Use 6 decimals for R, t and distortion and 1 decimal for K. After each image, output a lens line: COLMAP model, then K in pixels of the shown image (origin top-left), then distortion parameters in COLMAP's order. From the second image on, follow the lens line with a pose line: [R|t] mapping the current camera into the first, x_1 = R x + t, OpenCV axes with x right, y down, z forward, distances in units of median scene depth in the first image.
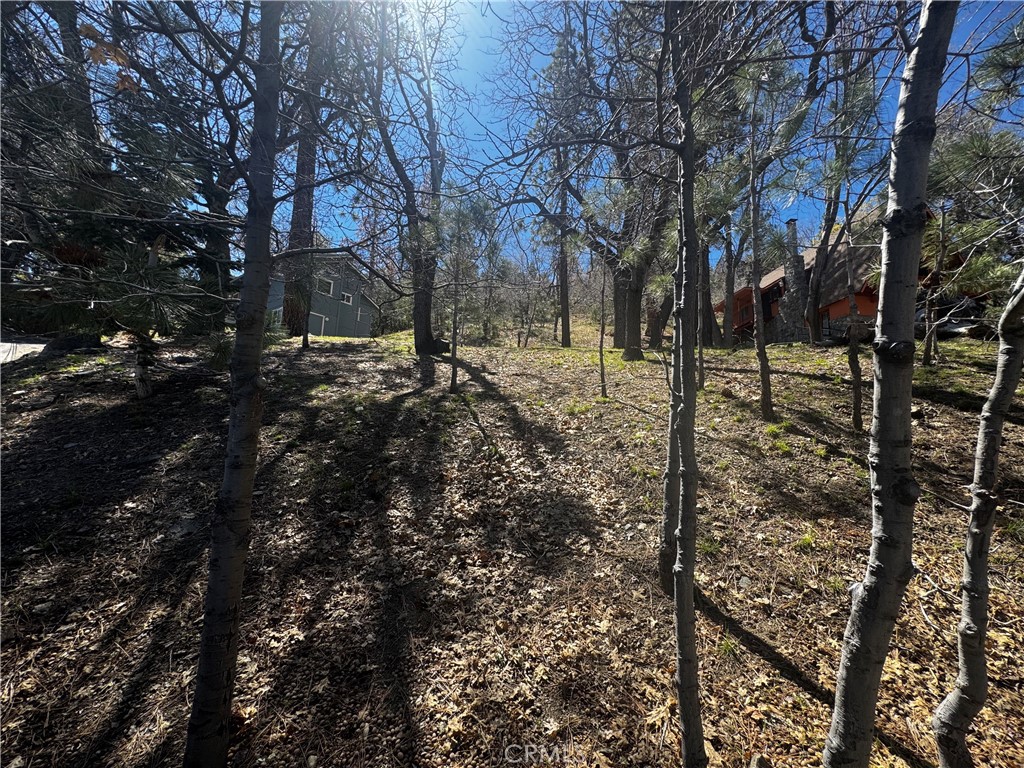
lens RADIAL K [[409.3, 0, 512.6], [0, 409.3, 384.2], [0, 0, 1]] dist [-0.005275, 0.000976]
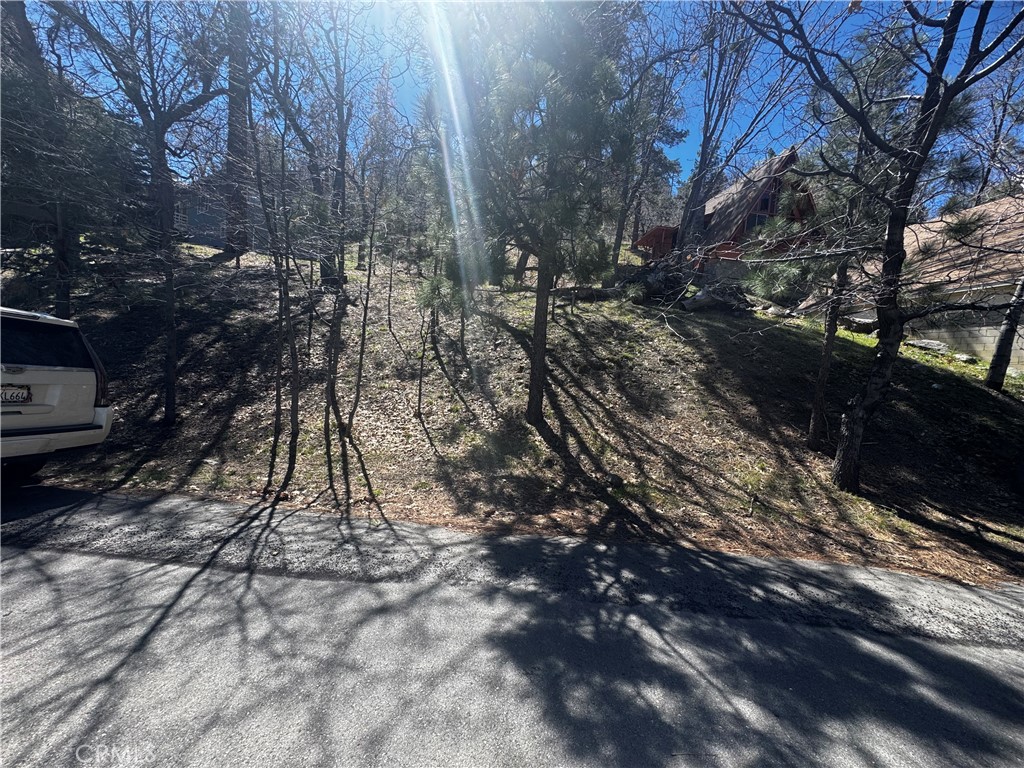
lens RADIAL K [[409.3, 0, 511.7], [0, 409.3, 387.1], [0, 0, 1]] dist [-0.005275, 0.000976]
pose [[0.997612, 0.046108, 0.051419, 0.680244], [-0.056059, 0.975456, 0.212939, -0.124523], [-0.040339, -0.215313, 0.975712, -0.854381]]
